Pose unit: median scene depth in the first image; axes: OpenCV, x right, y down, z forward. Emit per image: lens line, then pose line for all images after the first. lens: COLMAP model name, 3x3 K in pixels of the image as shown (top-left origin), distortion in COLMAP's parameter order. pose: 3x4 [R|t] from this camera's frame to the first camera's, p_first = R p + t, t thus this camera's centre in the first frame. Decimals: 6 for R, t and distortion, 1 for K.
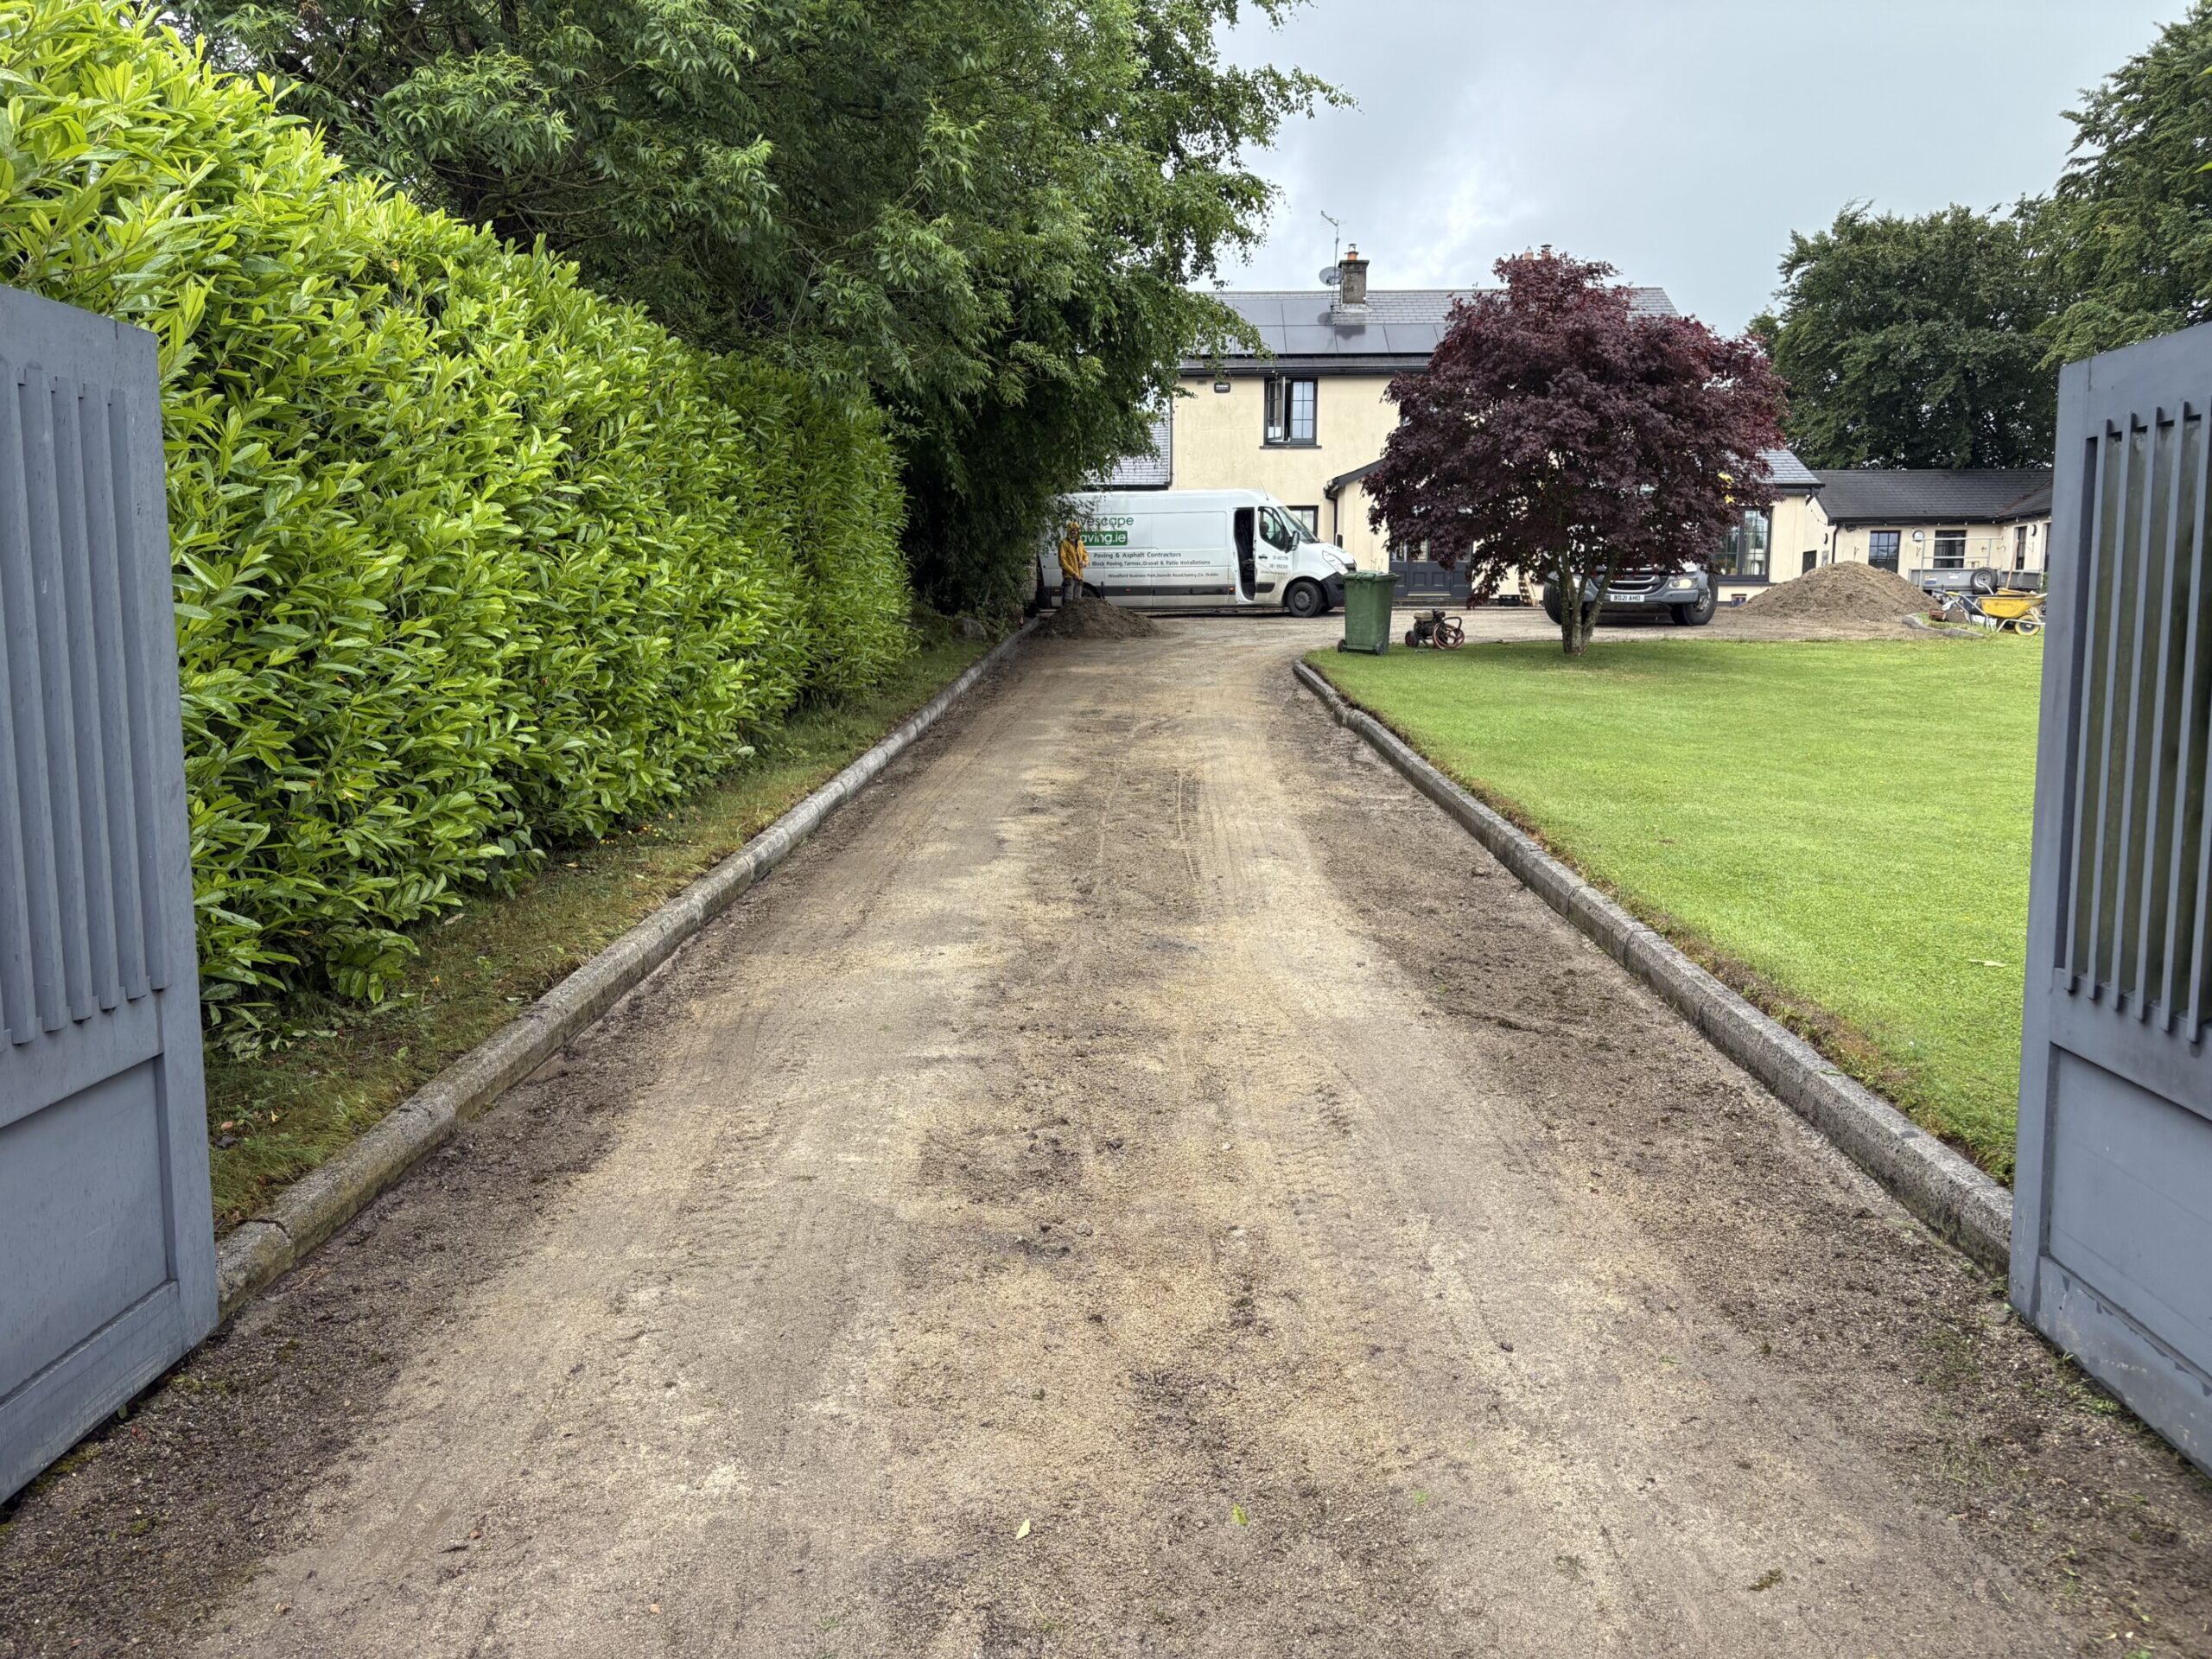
lens RADIAL K [[1655.2, 0, 1115.9], [0, 1655.2, 863.3], [0, 0, 1]] dist [0.028568, -0.006406]
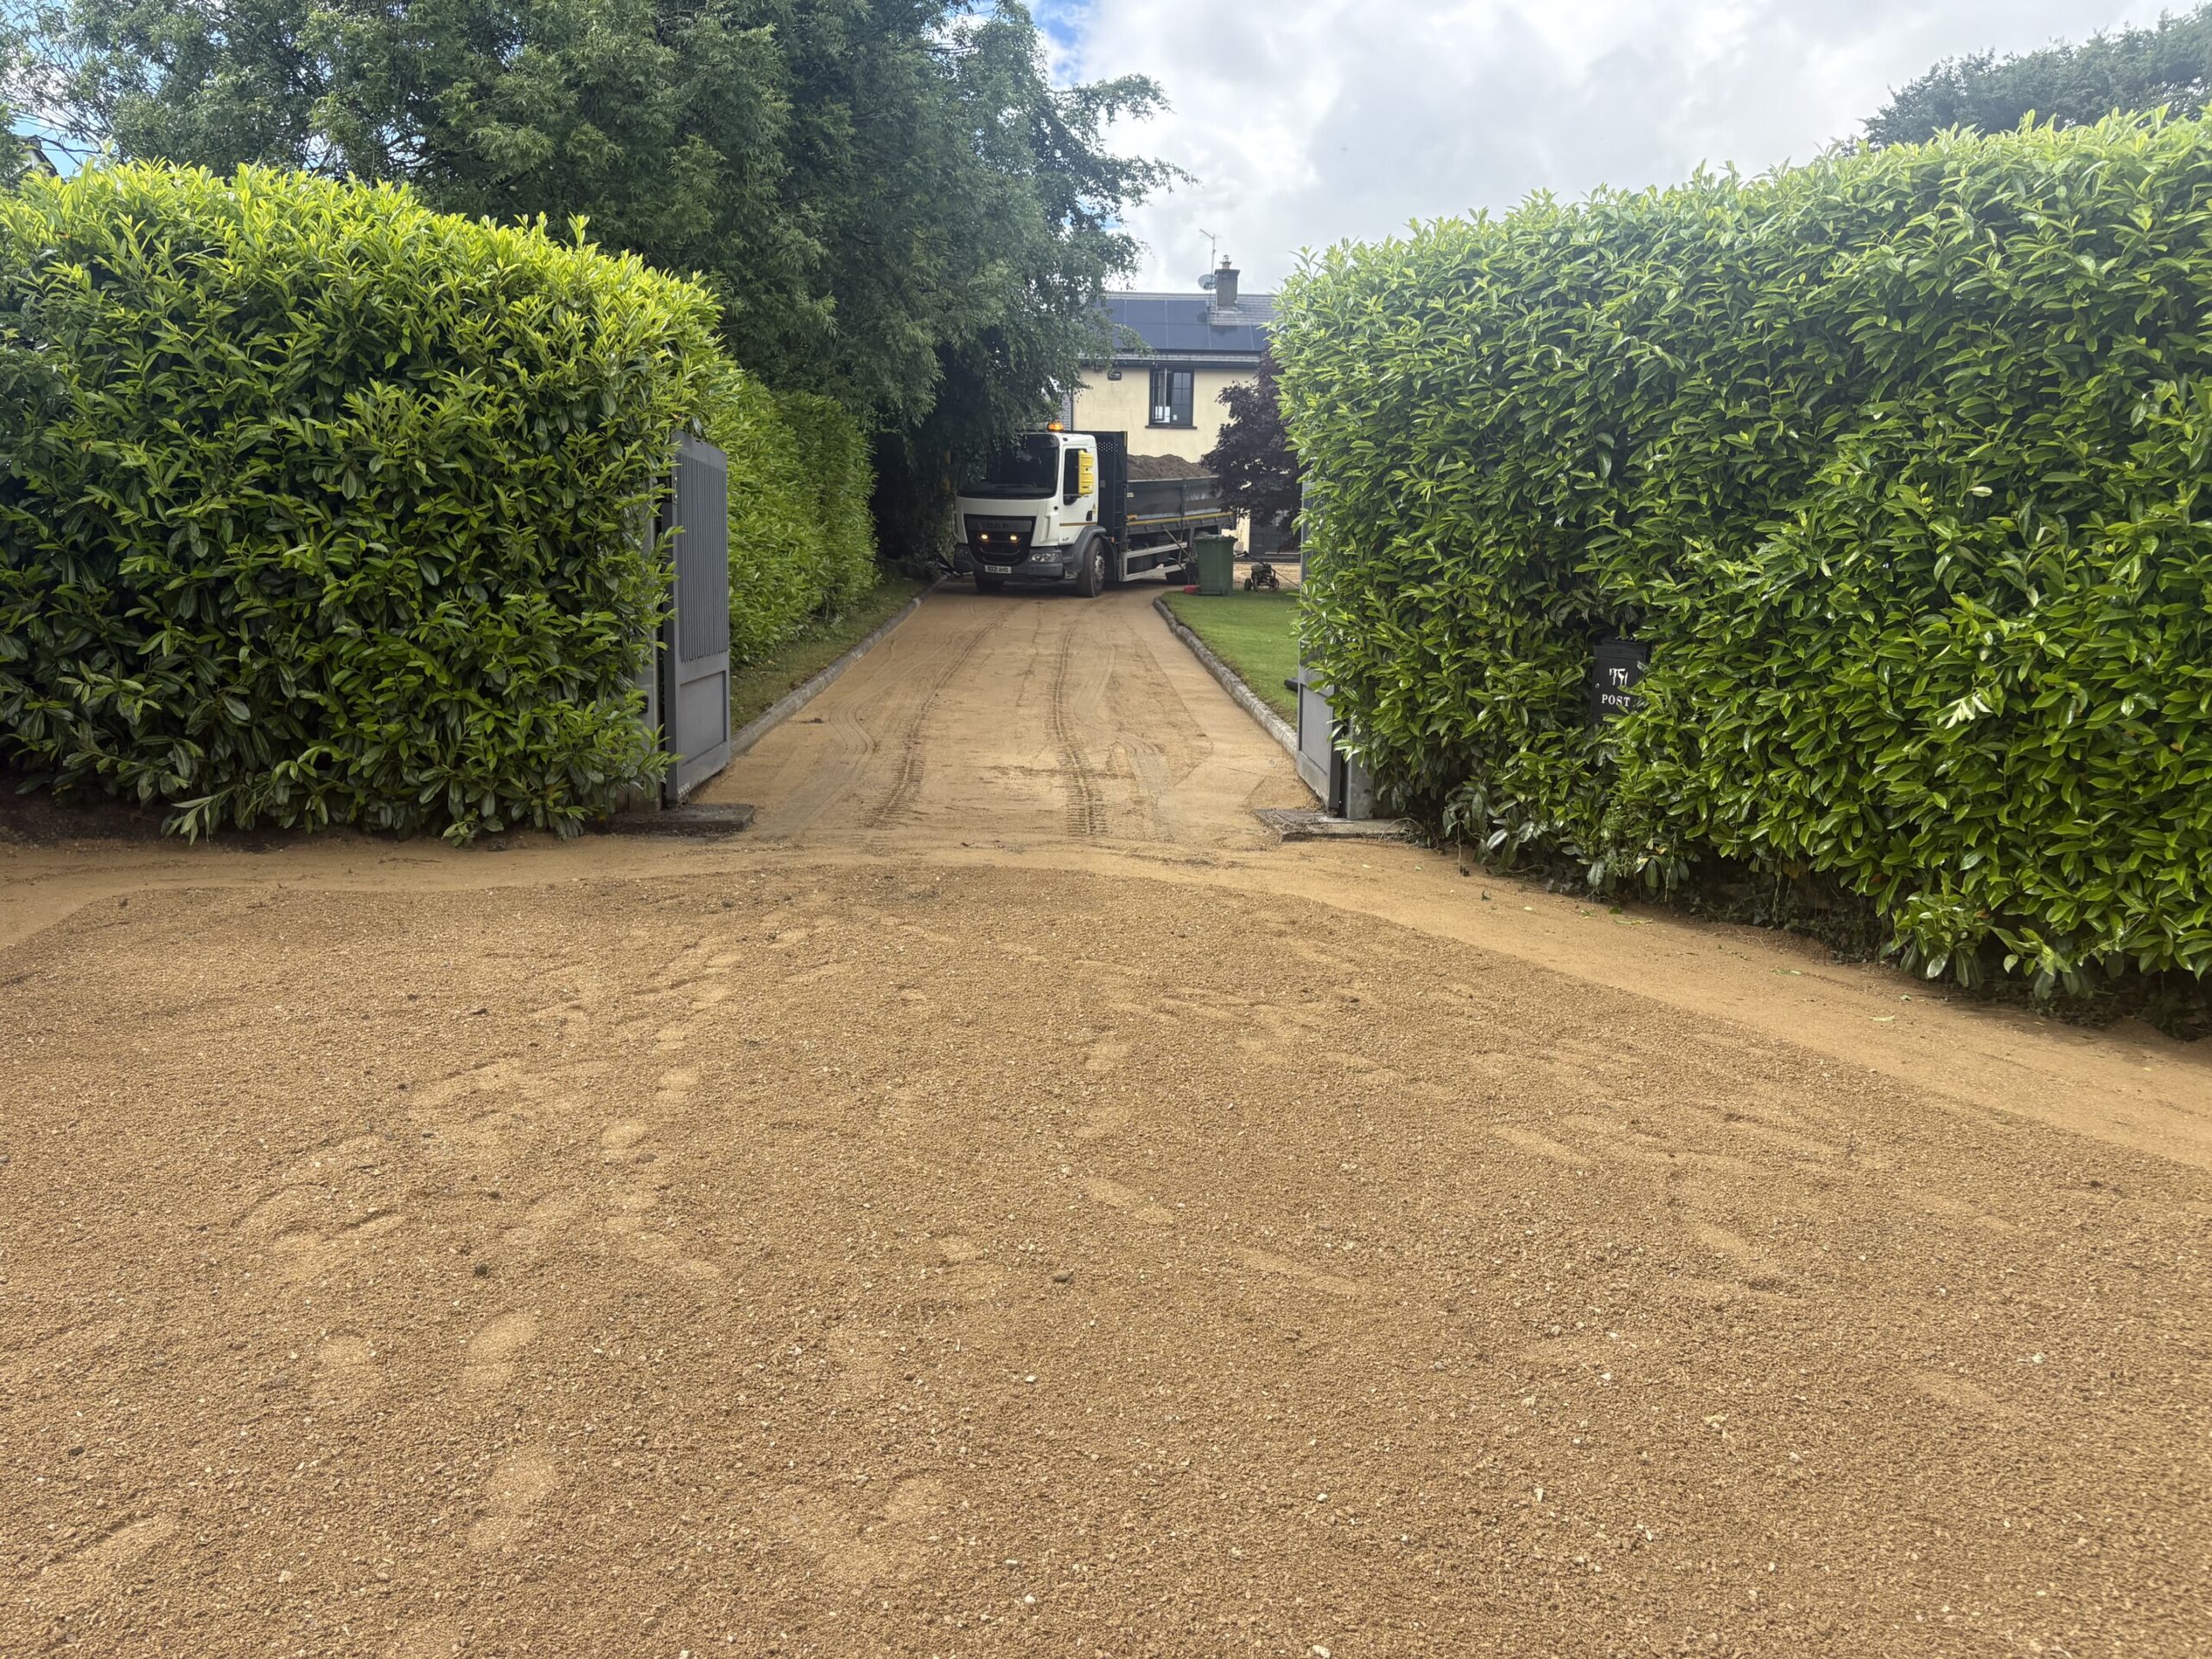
lens RADIAL K [[1676.9, 0, 1106.0], [0, 1676.9, 829.5], [0, 0, 1]] dist [-0.003276, -0.002648]
pose [[0.998810, 0.008622, 0.047999, 0.003395], [-0.008811, 0.999954, 0.003729, 0.045221], [-0.047965, -0.004147, 0.998840, -0.261472]]
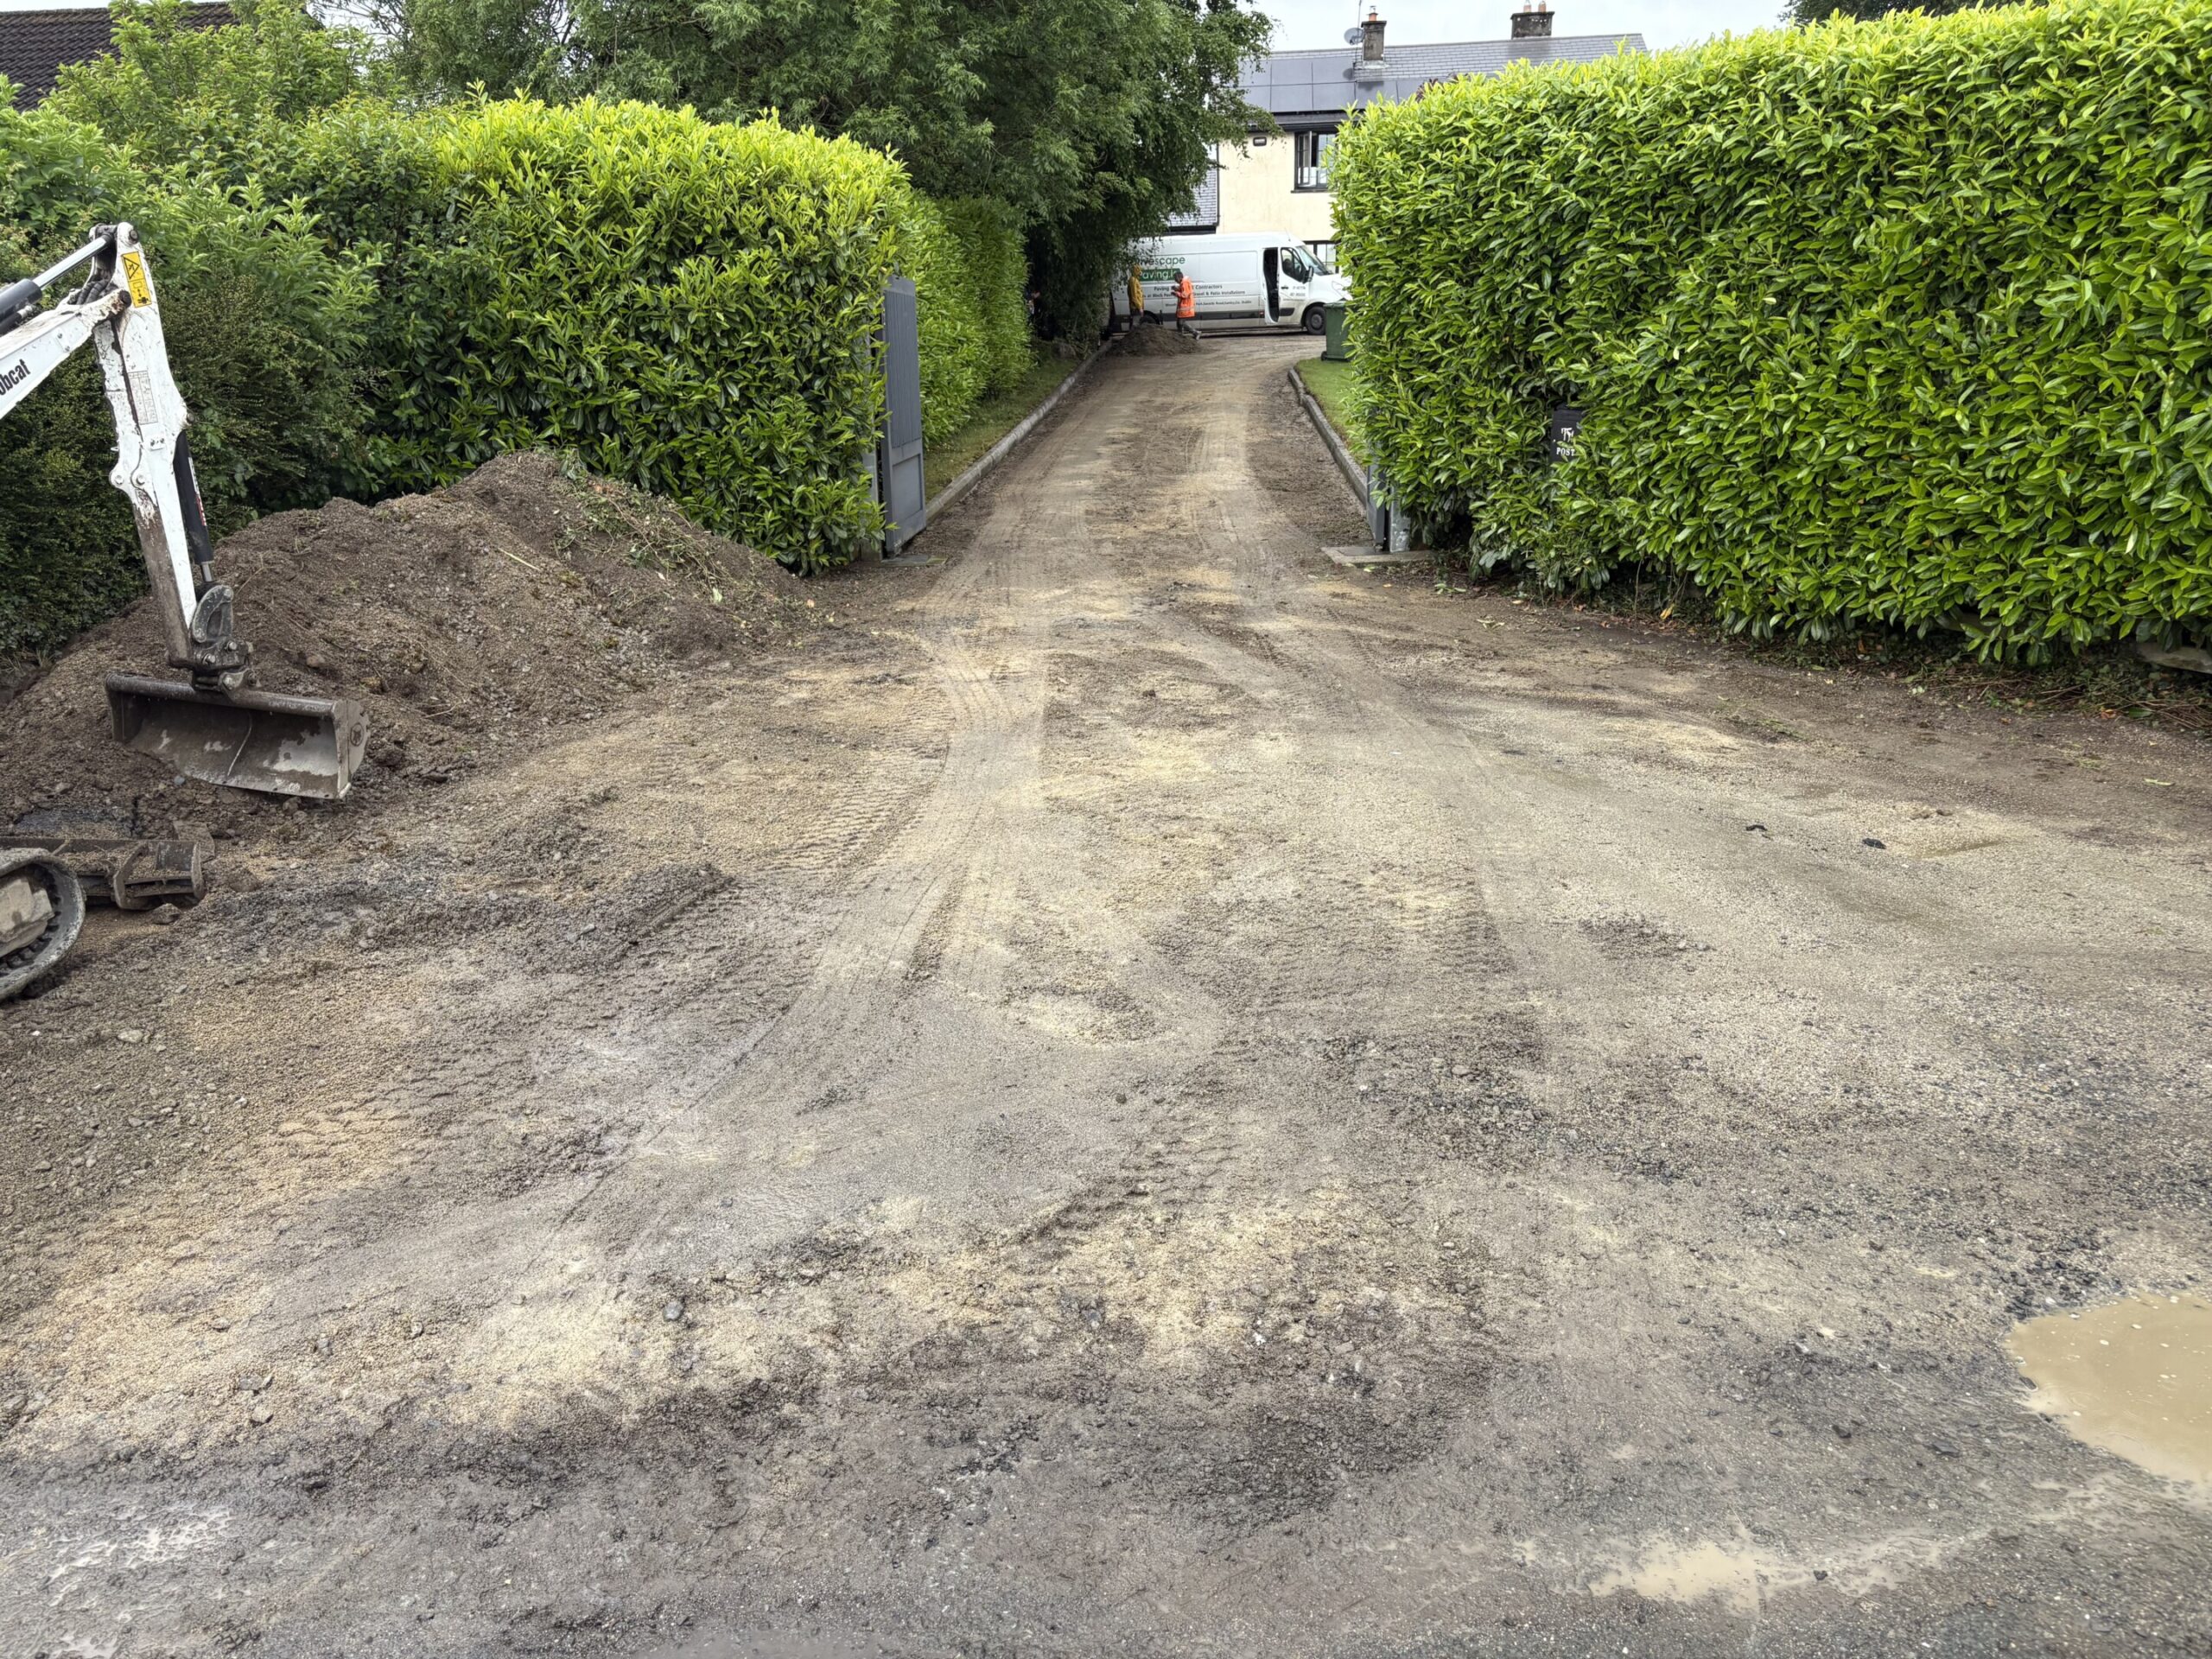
lens RADIAL K [[1655.2, 0, 1115.9], [0, 1655.2, 863.3], [0, 0, 1]] dist [0.028568, -0.006406]
pose [[0.998846, -0.010349, -0.046905, 0.014550], [0.017661, 0.987239, 0.158263, 0.054528], [0.044668, -0.158908, 0.986282, -0.377427]]
